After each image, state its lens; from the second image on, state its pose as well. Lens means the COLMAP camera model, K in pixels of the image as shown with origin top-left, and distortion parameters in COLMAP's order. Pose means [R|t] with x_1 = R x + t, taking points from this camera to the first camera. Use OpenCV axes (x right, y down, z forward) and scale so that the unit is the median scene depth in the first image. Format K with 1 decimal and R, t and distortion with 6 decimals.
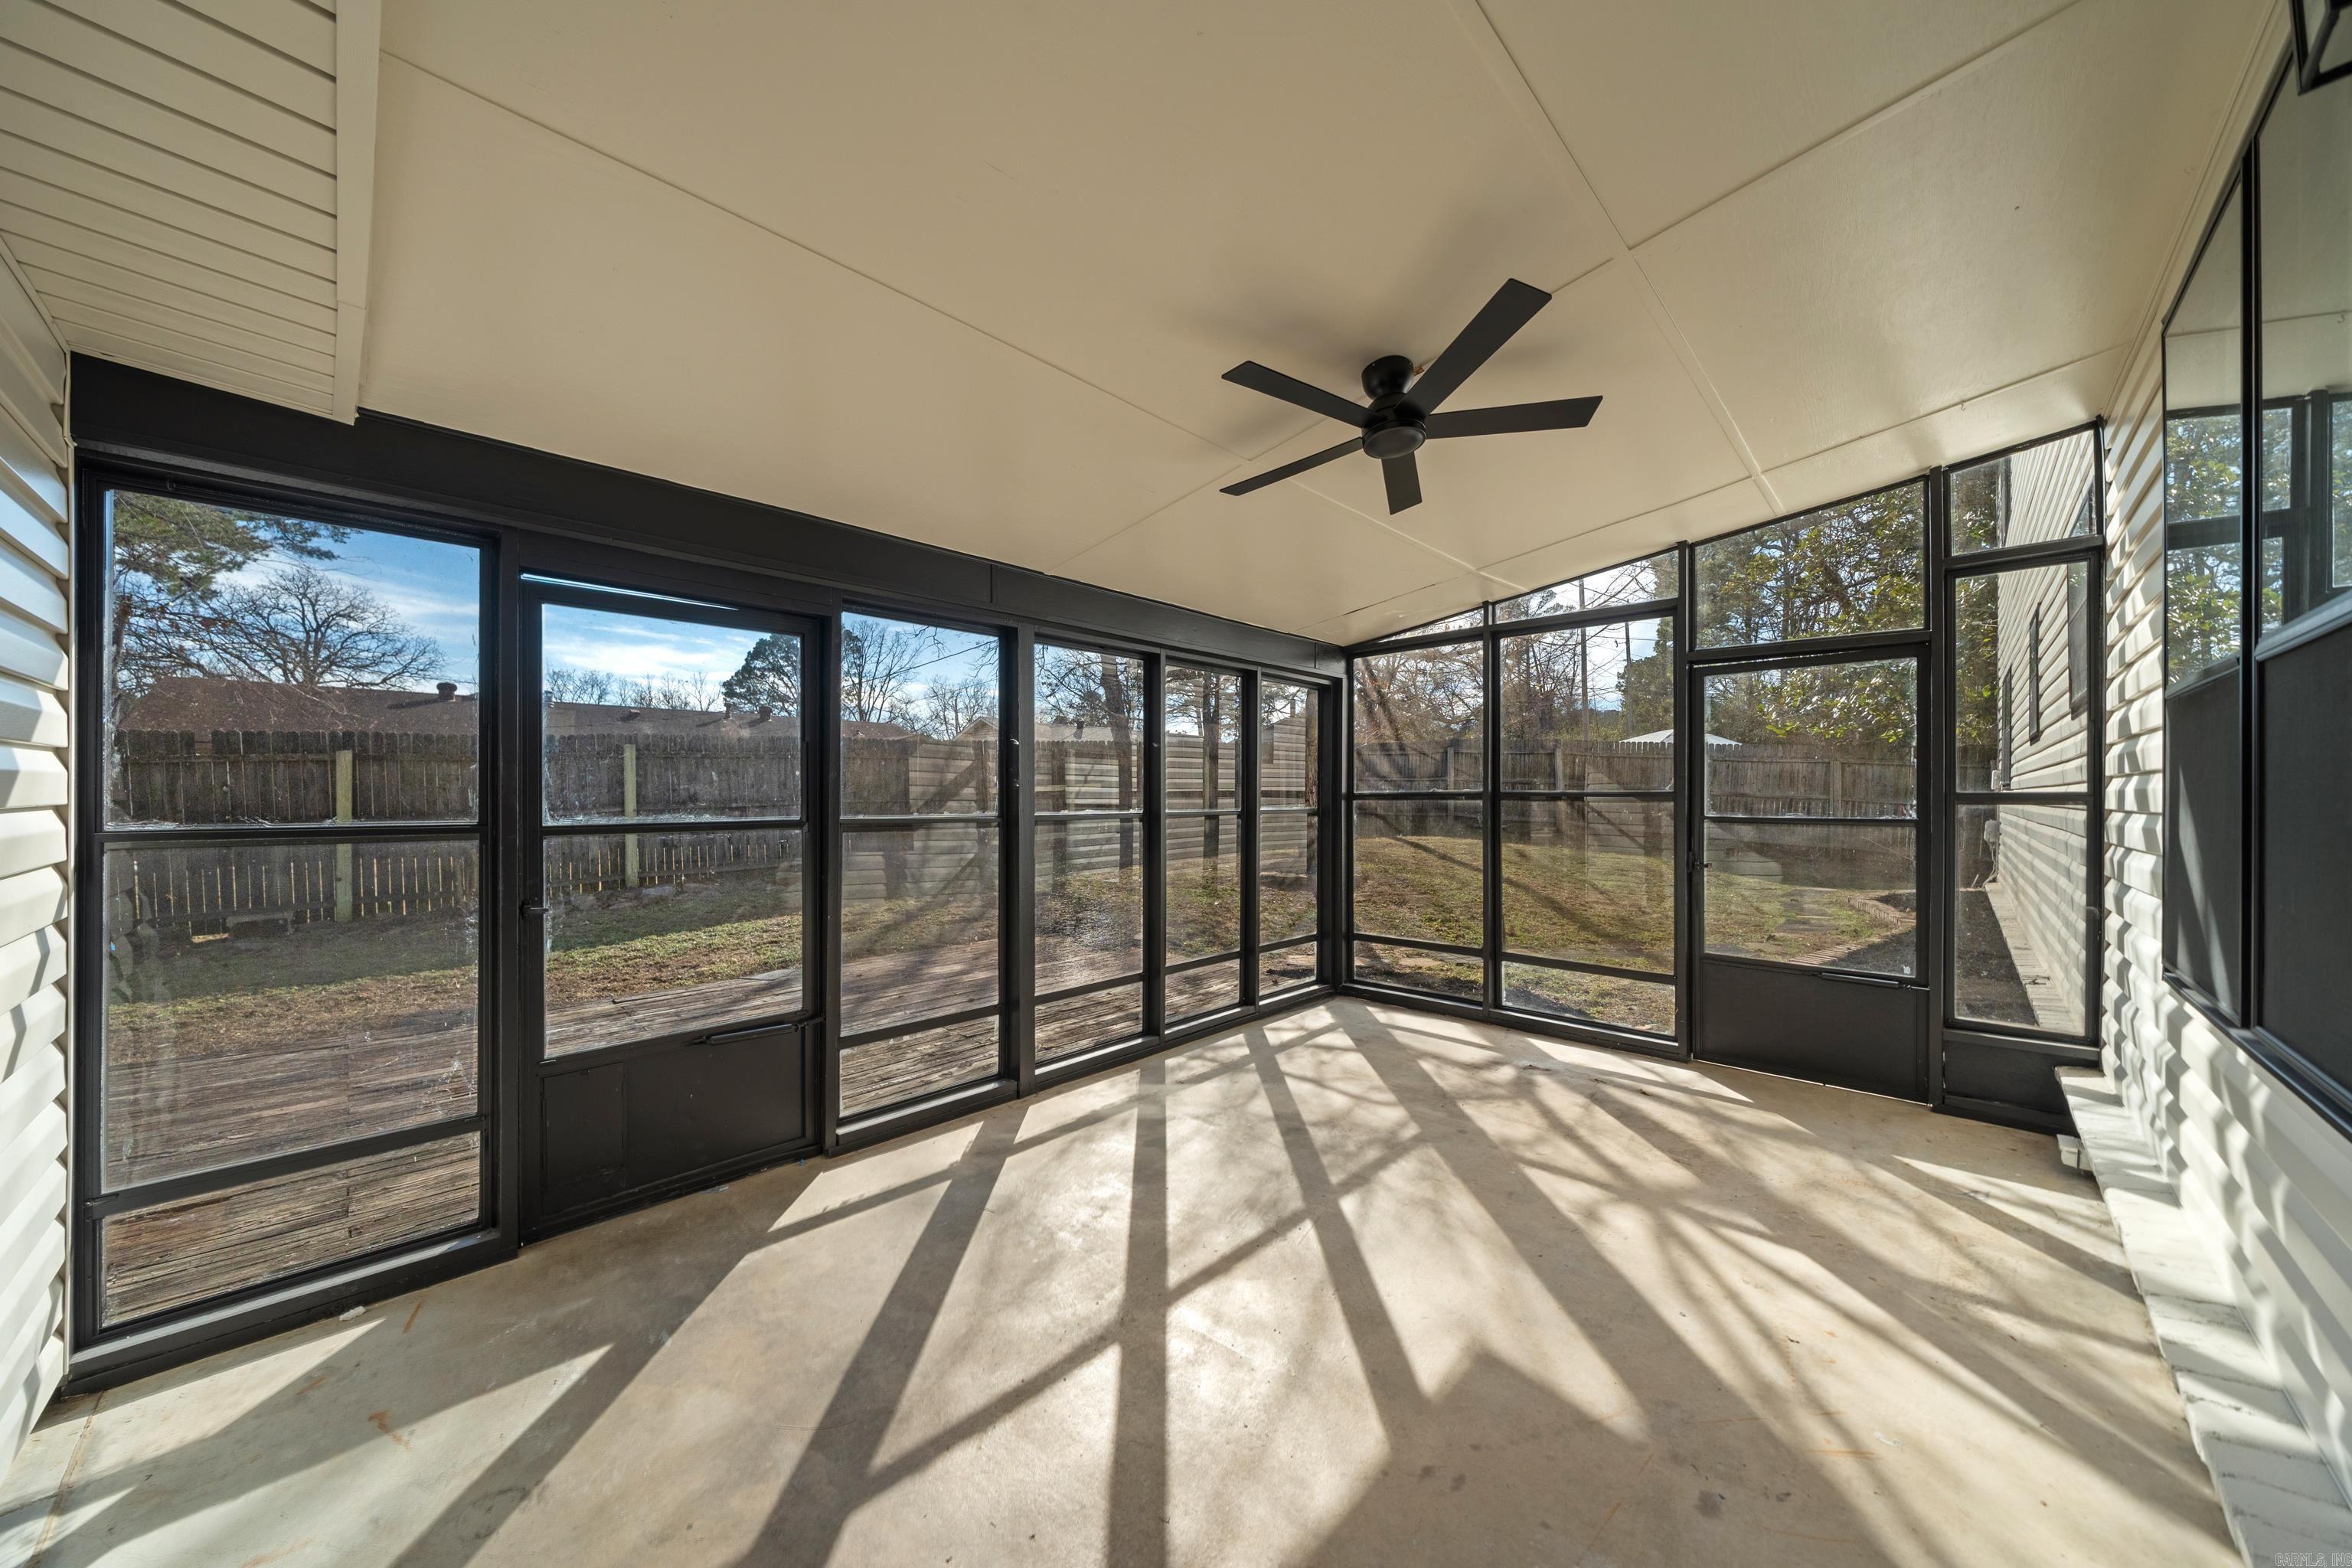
lens RADIAL K [[809.5, 0, 1175.7], [0, 809.5, 798.0], [0, 0, 1]] dist [-0.005891, 0.000041]
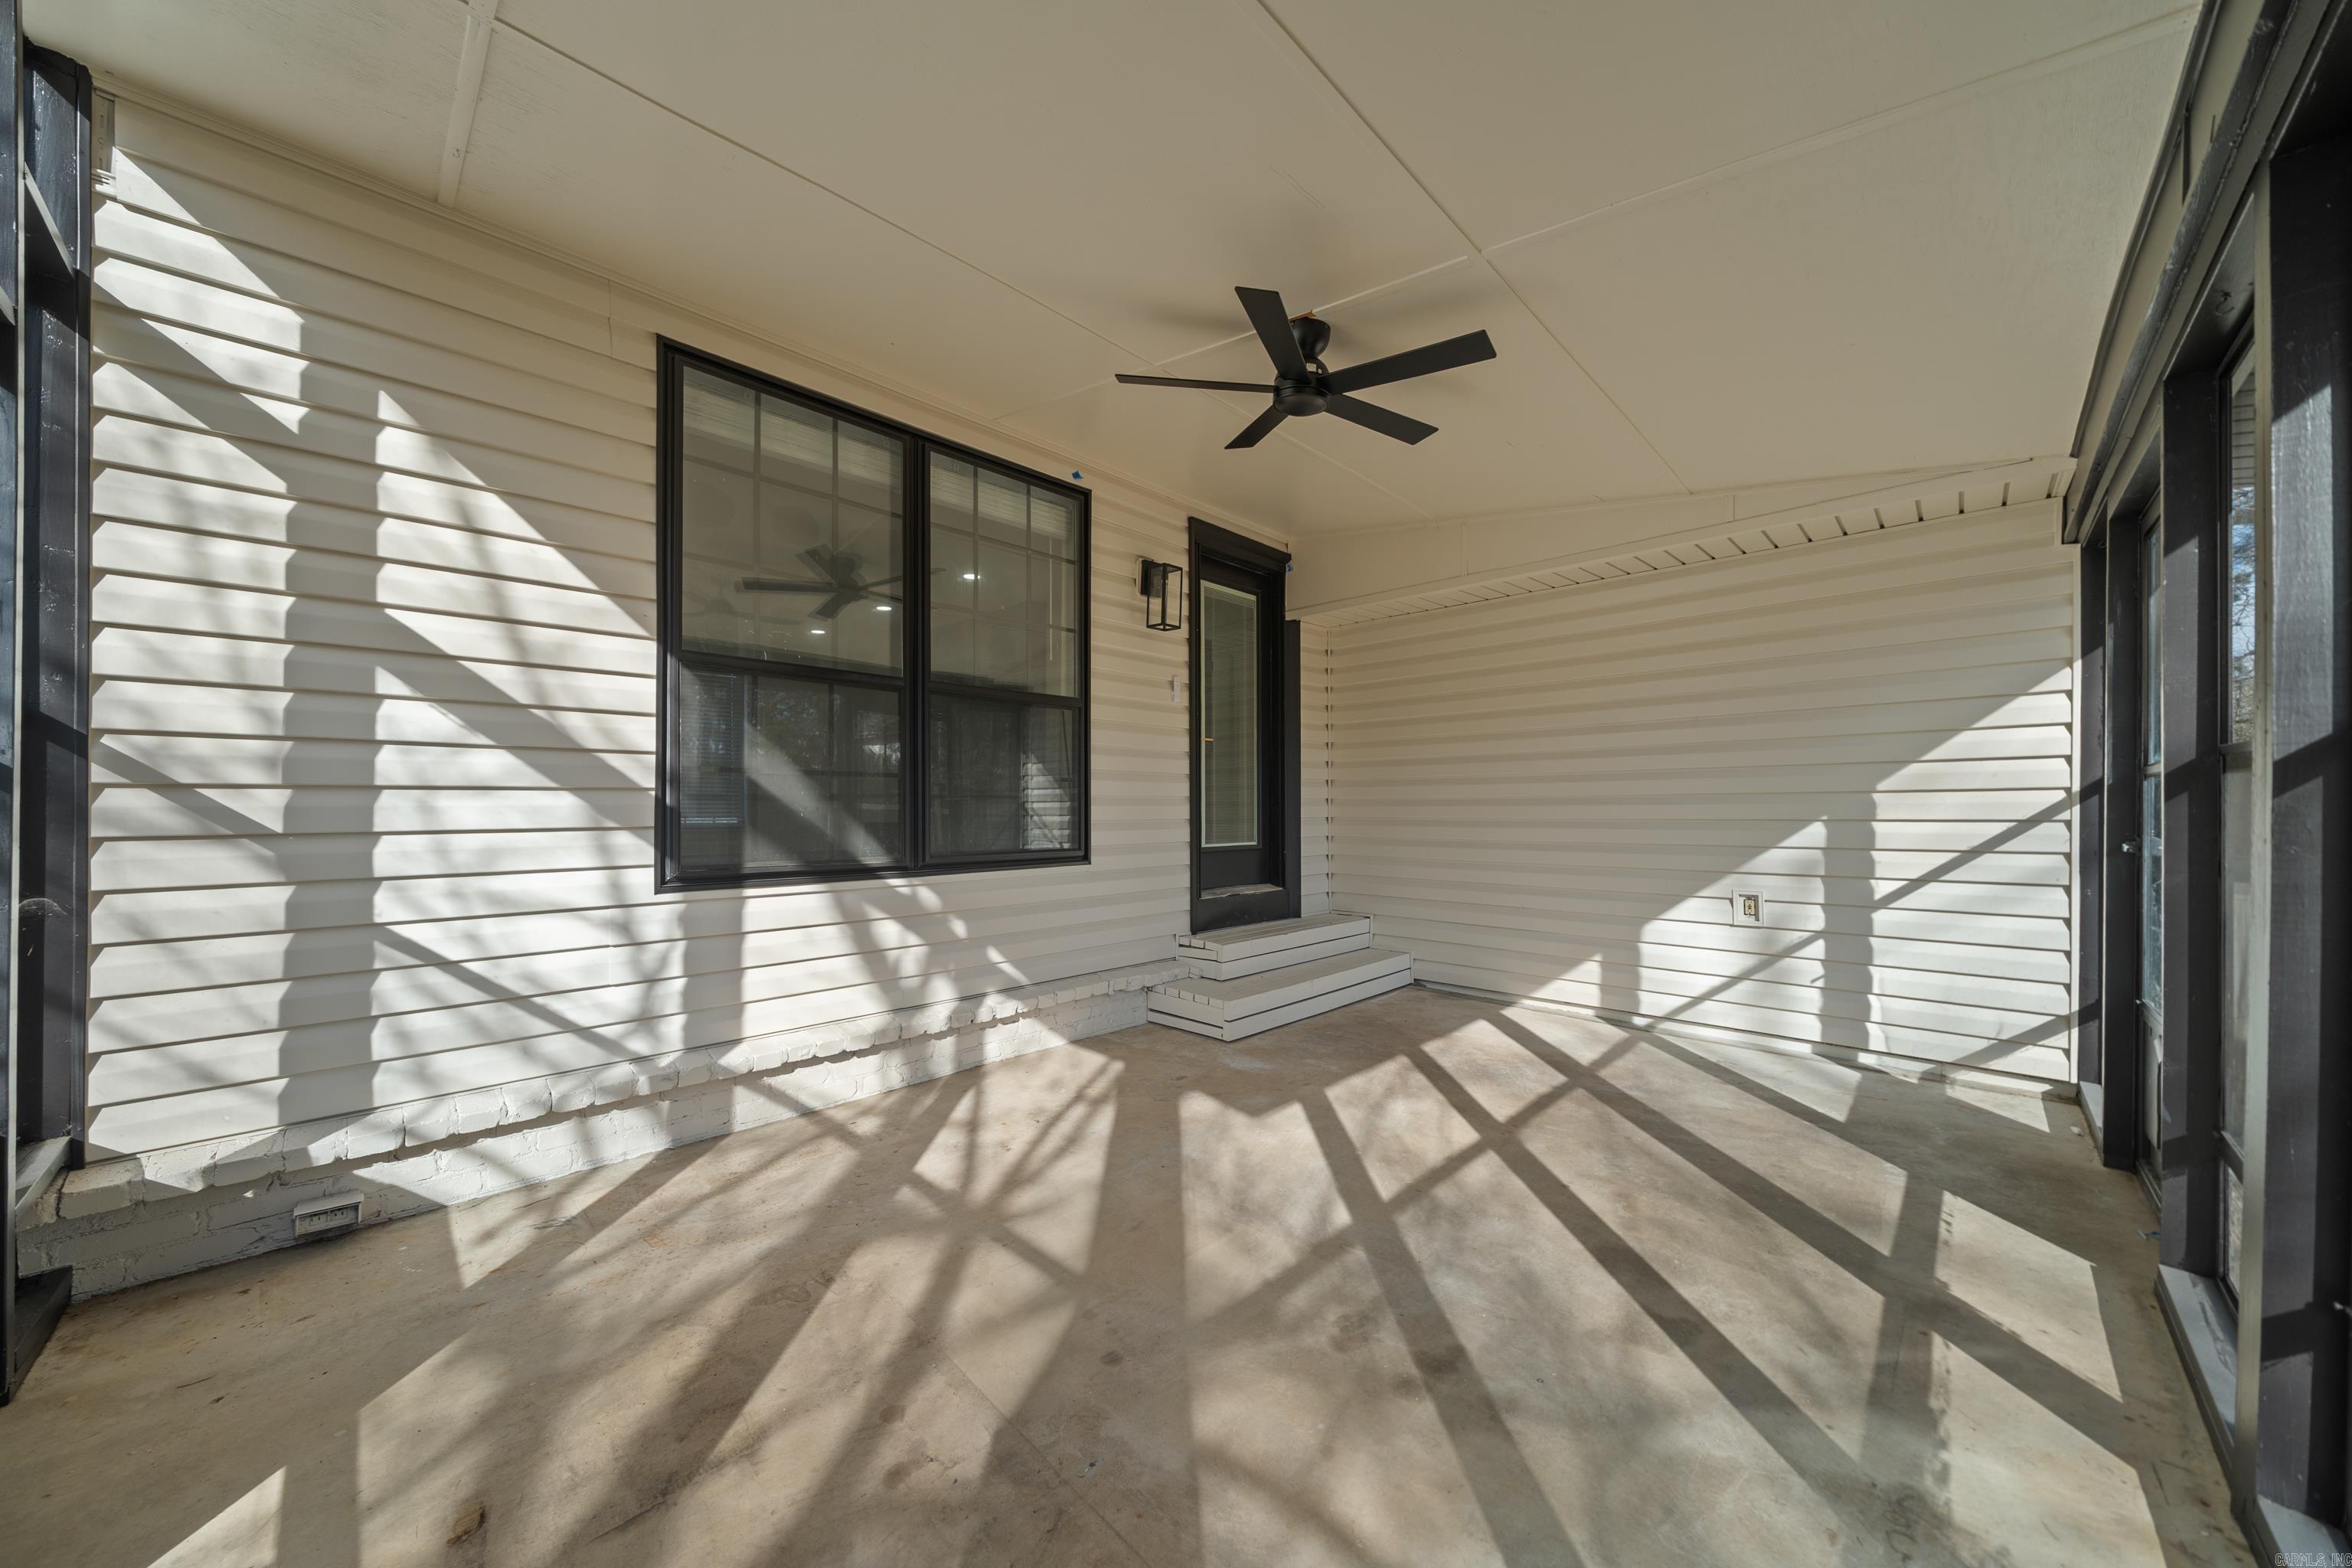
lens RADIAL K [[809.5, 0, 1175.0], [0, 809.5, 798.1], [0, 0, 1]] dist [-0.005891, 0.000041]
pose [[-0.999963, -0.003177, 0.008001, 0.390352], [-0.003244, 0.999959, -0.008440, 0.076307], [-0.007974, -0.008466, -0.999932, 1.889922]]
